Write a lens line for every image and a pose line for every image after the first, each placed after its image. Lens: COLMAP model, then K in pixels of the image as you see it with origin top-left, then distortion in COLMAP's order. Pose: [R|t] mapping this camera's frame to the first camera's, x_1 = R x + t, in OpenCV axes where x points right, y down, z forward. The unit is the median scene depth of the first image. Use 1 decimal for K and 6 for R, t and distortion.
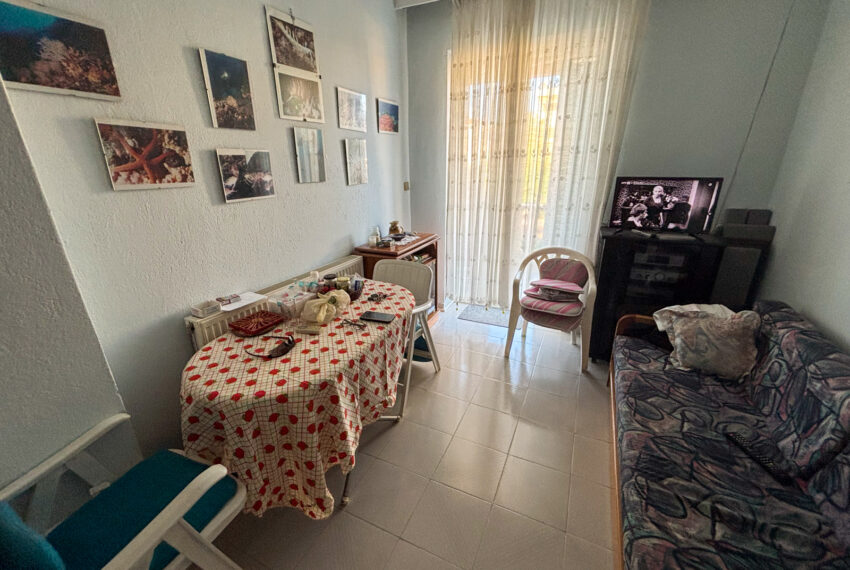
lens RADIAL K [[344.0, 0, 426.1], [0, 344.0, 279.9], [0, 0, 1]] dist [0.000812, 0.000130]
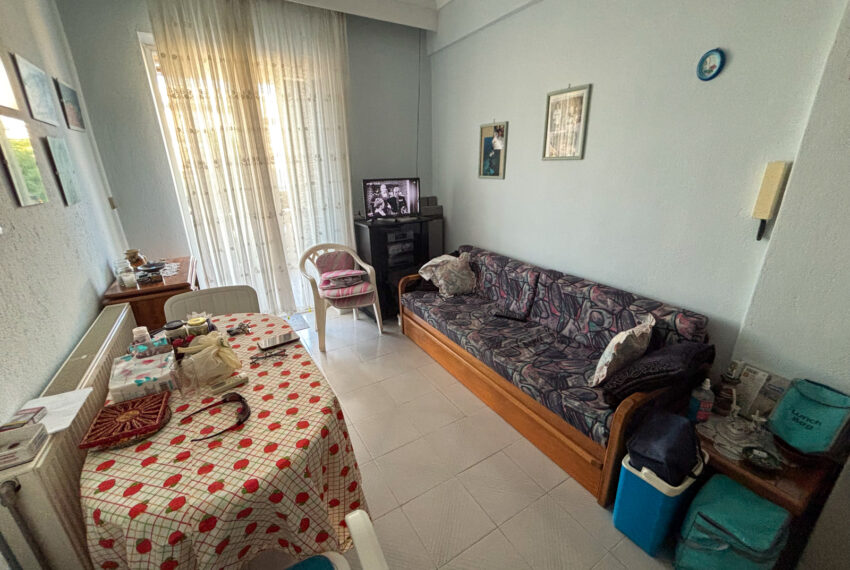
lens RADIAL K [[344.0, 0, 419.7], [0, 344.0, 282.6], [0, 0, 1]] dist [0.000812, 0.000130]
pose [[0.562715, -0.269142, 0.781610, -0.541197], [0.277809, 0.952092, 0.127839, -0.045532], [-0.778572, 0.145202, 0.610526, 0.124713]]
